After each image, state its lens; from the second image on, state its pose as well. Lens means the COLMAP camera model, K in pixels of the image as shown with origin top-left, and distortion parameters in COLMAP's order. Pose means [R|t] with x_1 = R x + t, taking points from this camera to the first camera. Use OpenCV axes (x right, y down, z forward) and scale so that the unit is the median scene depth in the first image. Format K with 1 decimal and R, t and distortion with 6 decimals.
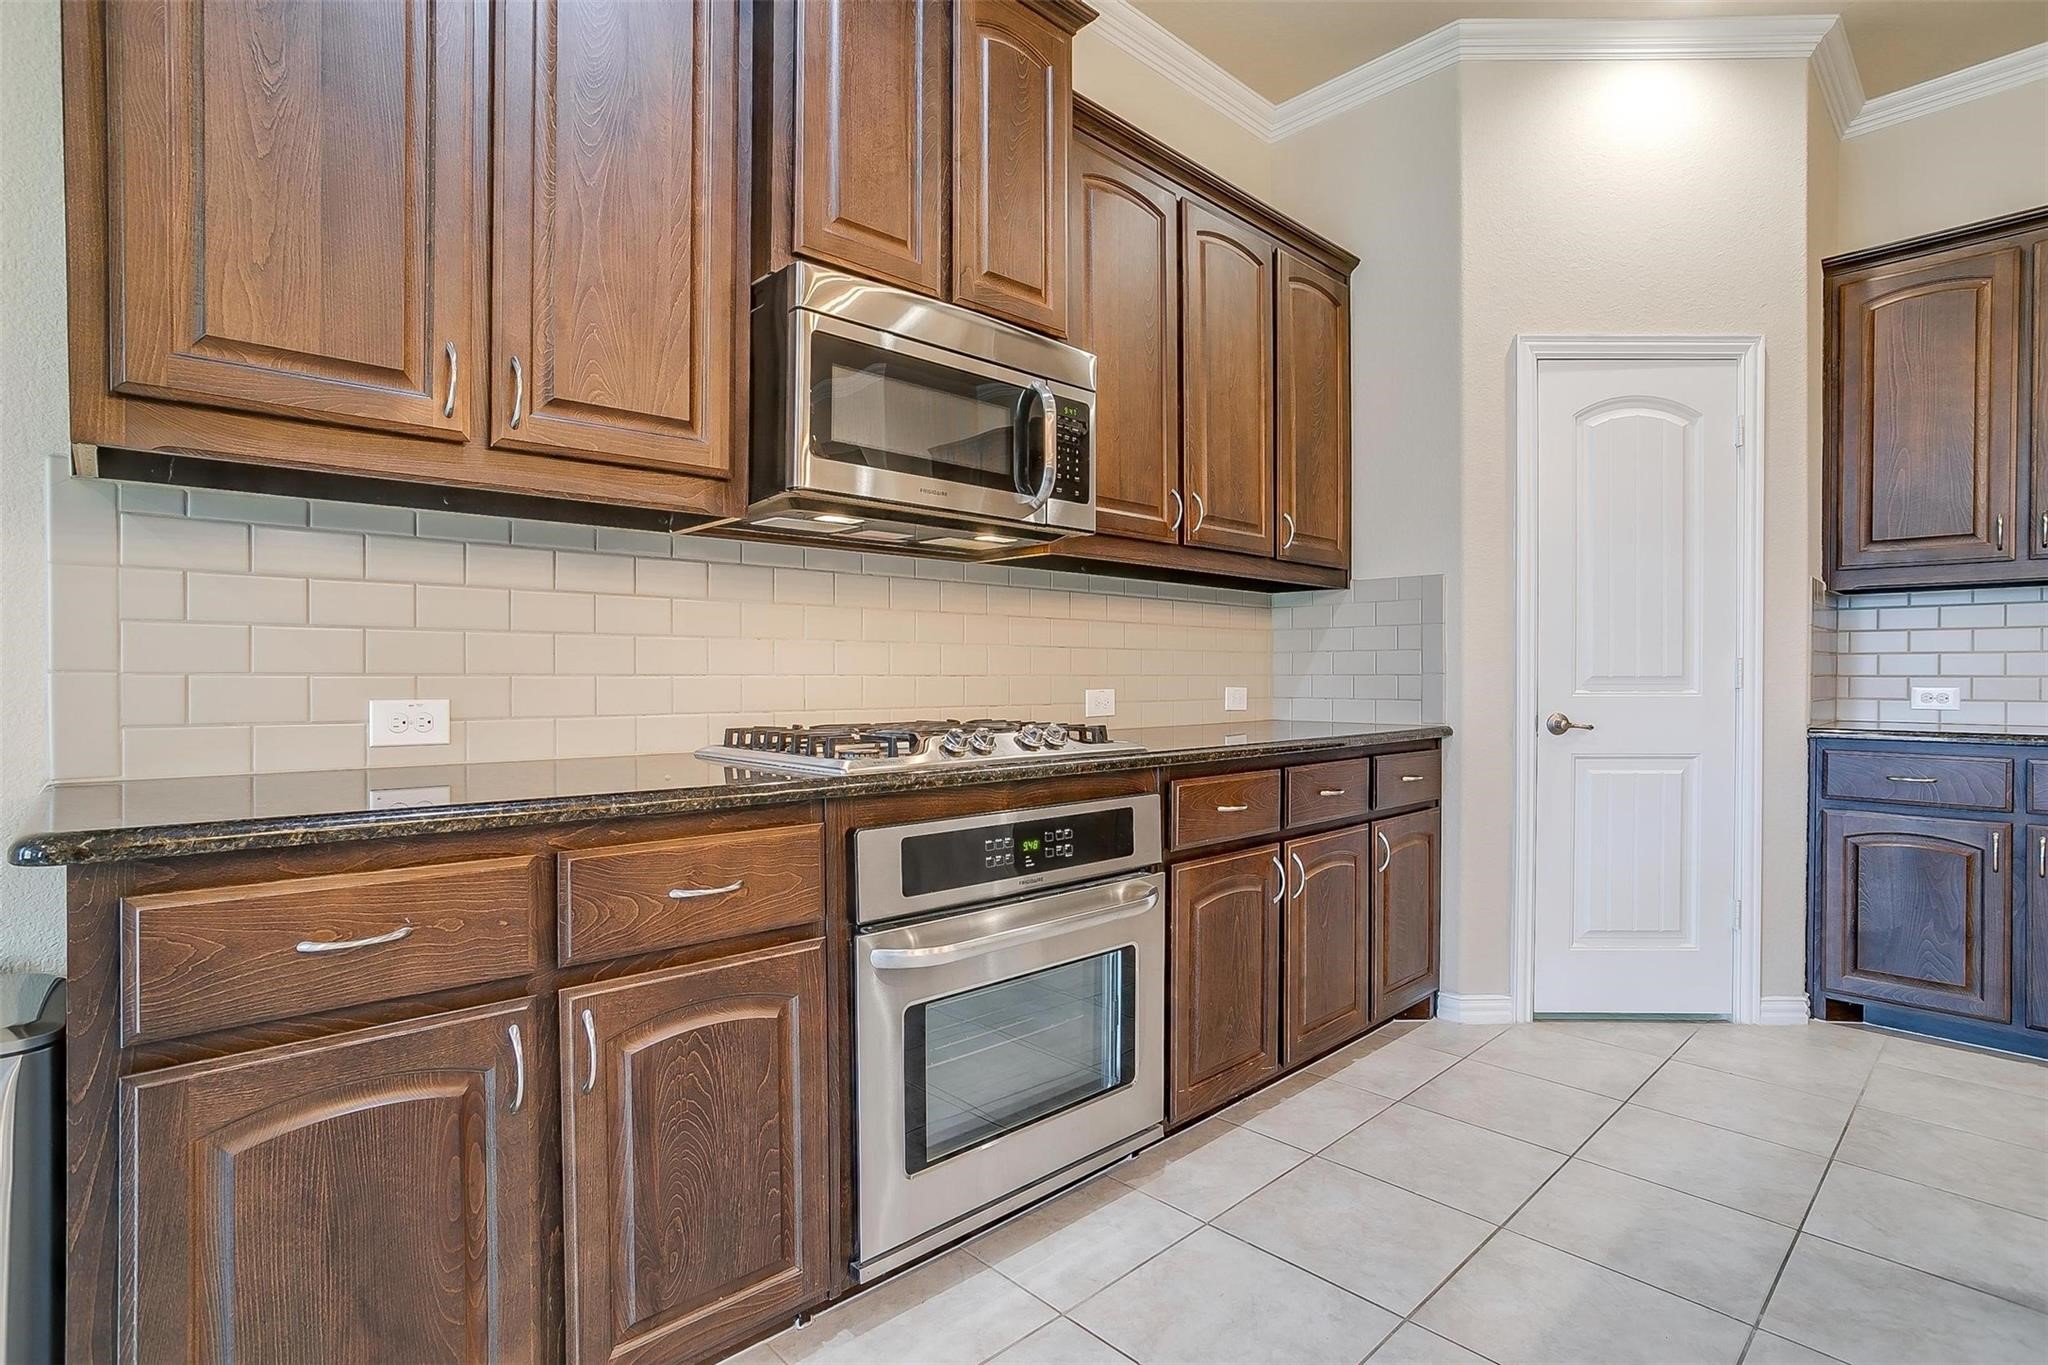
lens RADIAL K [[986.3, 0, 1021.9], [0, 986.3, 684.5], [0, 0, 1]] dist [-0.034433, 0.015164]
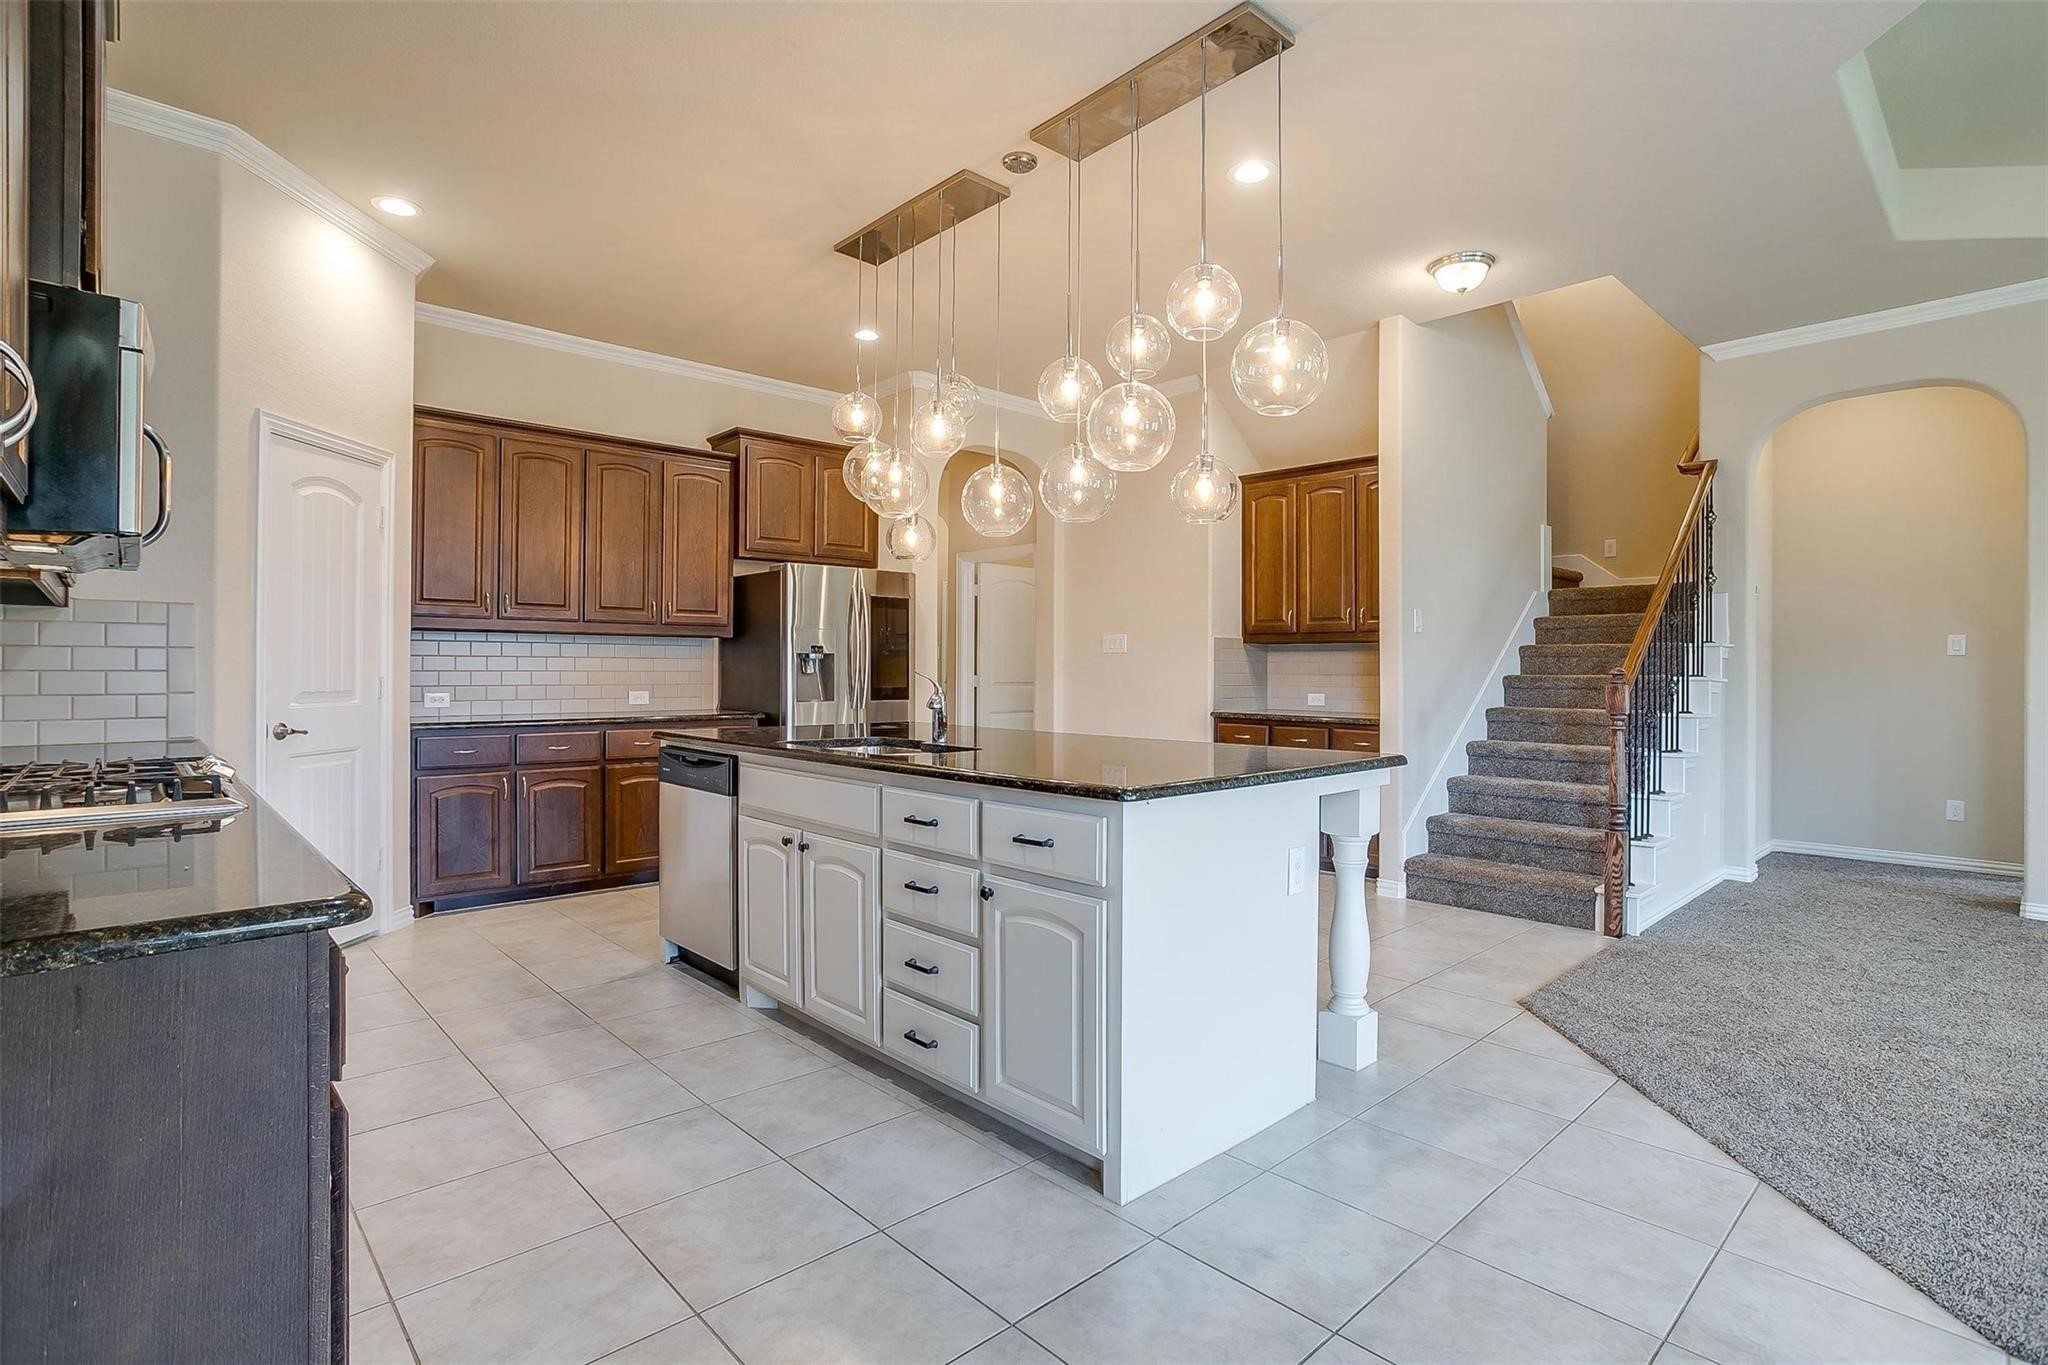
lens RADIAL K [[986.3, 0, 1009.2], [0, 986.3, 673.7], [0, 0, 1]] dist [-0.034433, 0.015164]
pose [[0.014757, -0.004675, 0.999880, -1.017104], [0.006864, 0.999966, 0.004575, -0.048363], [-0.999868, 0.006796, 0.014789, 0.097853]]
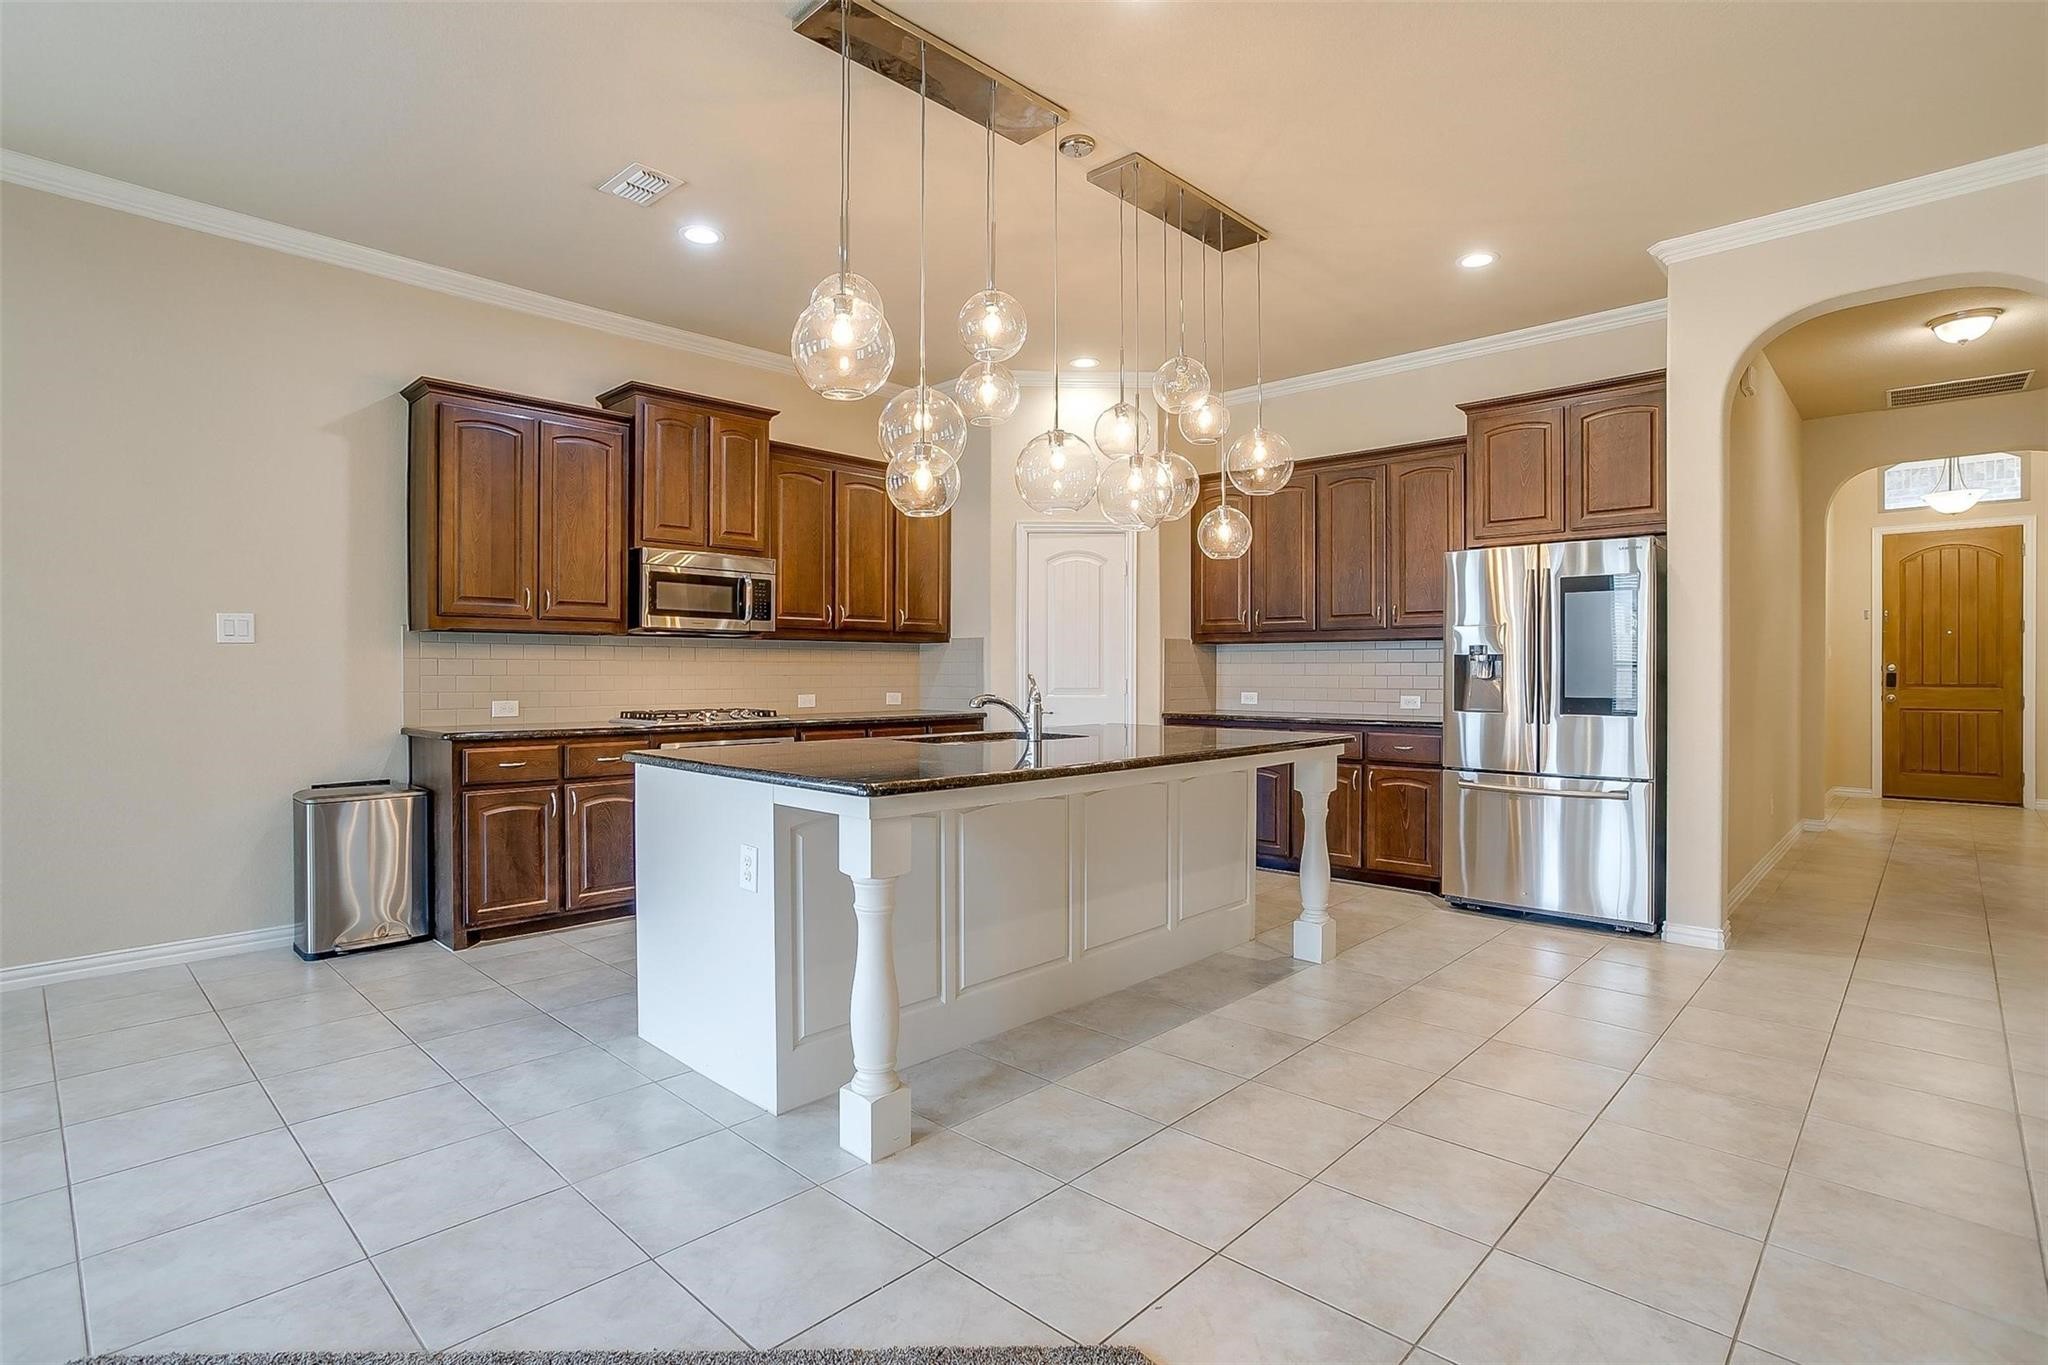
lens RADIAL K [[986.3, 0, 1009.5], [0, 986.3, 677.8], [0, 0, 1]] dist [-0.034433, 0.015164]
pose [[0.998780, -0.000424, 0.049380, 0.599216], [0.000624, 0.999992, -0.004042, -0.032571], [-0.049378, 0.004068, 0.998772, -1.643690]]
